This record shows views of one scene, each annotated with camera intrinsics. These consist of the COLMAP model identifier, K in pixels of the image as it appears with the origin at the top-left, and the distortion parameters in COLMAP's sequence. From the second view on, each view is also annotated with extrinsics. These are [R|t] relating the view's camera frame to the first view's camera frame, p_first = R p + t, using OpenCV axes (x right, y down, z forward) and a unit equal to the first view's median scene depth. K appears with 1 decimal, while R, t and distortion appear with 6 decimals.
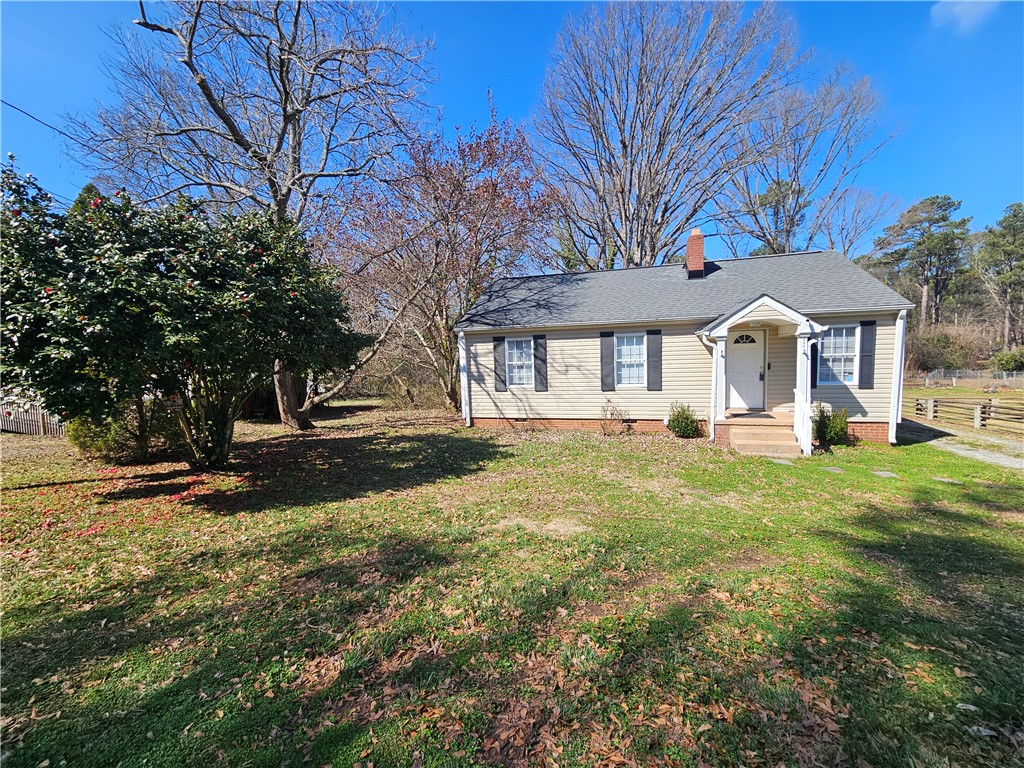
lens RADIAL K [[425.1, 0, 507.5], [0, 425.1, 387.3], [0, 0, 1]] dist [0.001705, 0.000539]
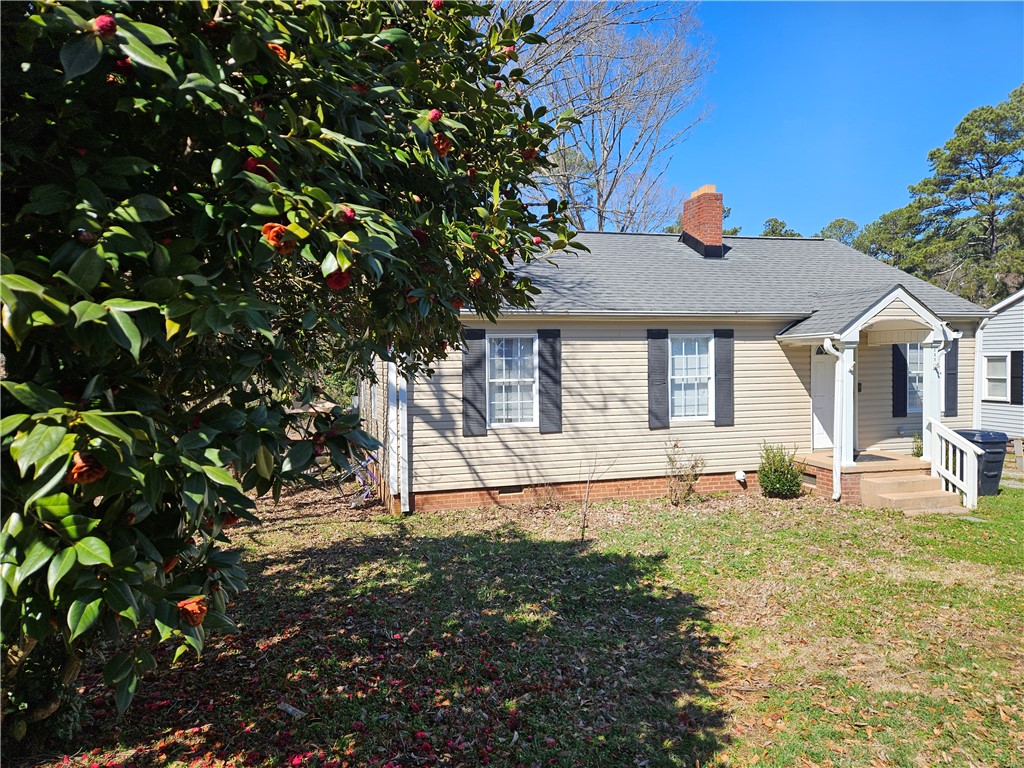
lens RADIAL K [[682.4, 0, 512.0], [0, 682.4, 384.0], [0, 0, 1]] dist [0.034173, -0.001065]
pose [[0.849399, 0.005441, 0.527723, -0.441475], [0.029679, 0.997872, -0.058059, -0.004415], [-0.526916, 0.064978, 0.847430, 0.295748]]
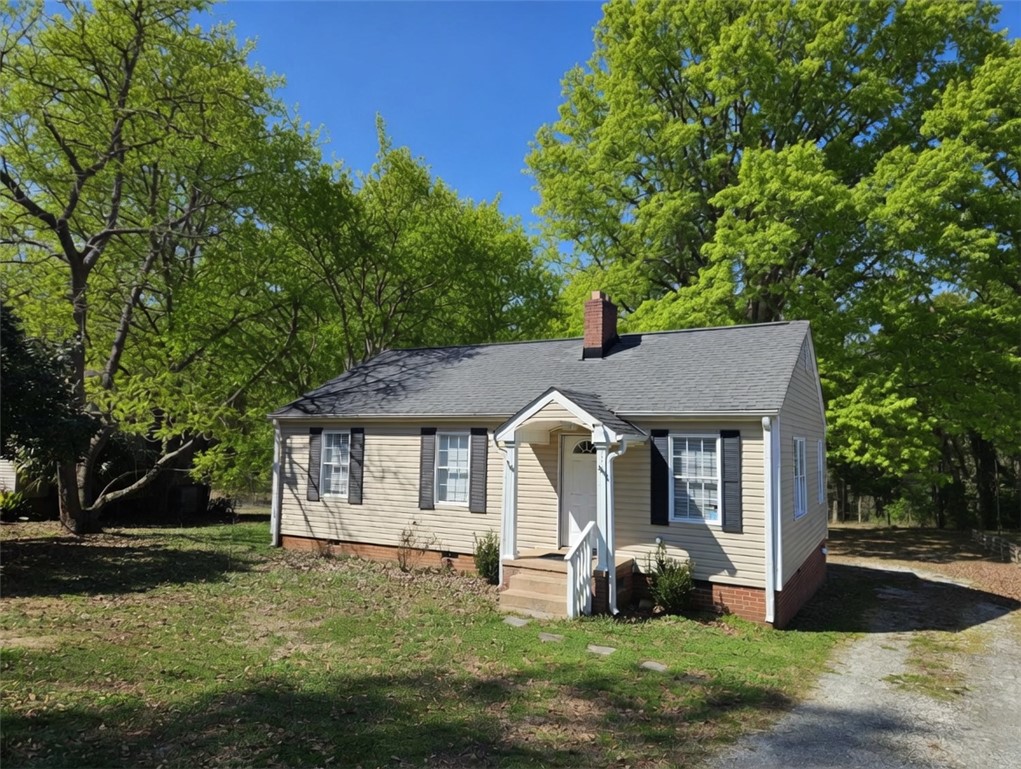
lens RADIAL K [[693.2, 0, 510.5], [0, 693.2, 384.5], [0, 0, 1]] dist [0.052355, -0.001997]
pose [[0.970502, 0.032821, -0.238847, 0.650481], [-0.074235, 0.983239, -0.166524, -0.013930], [0.229378, 0.179343, 0.956672, -0.135439]]
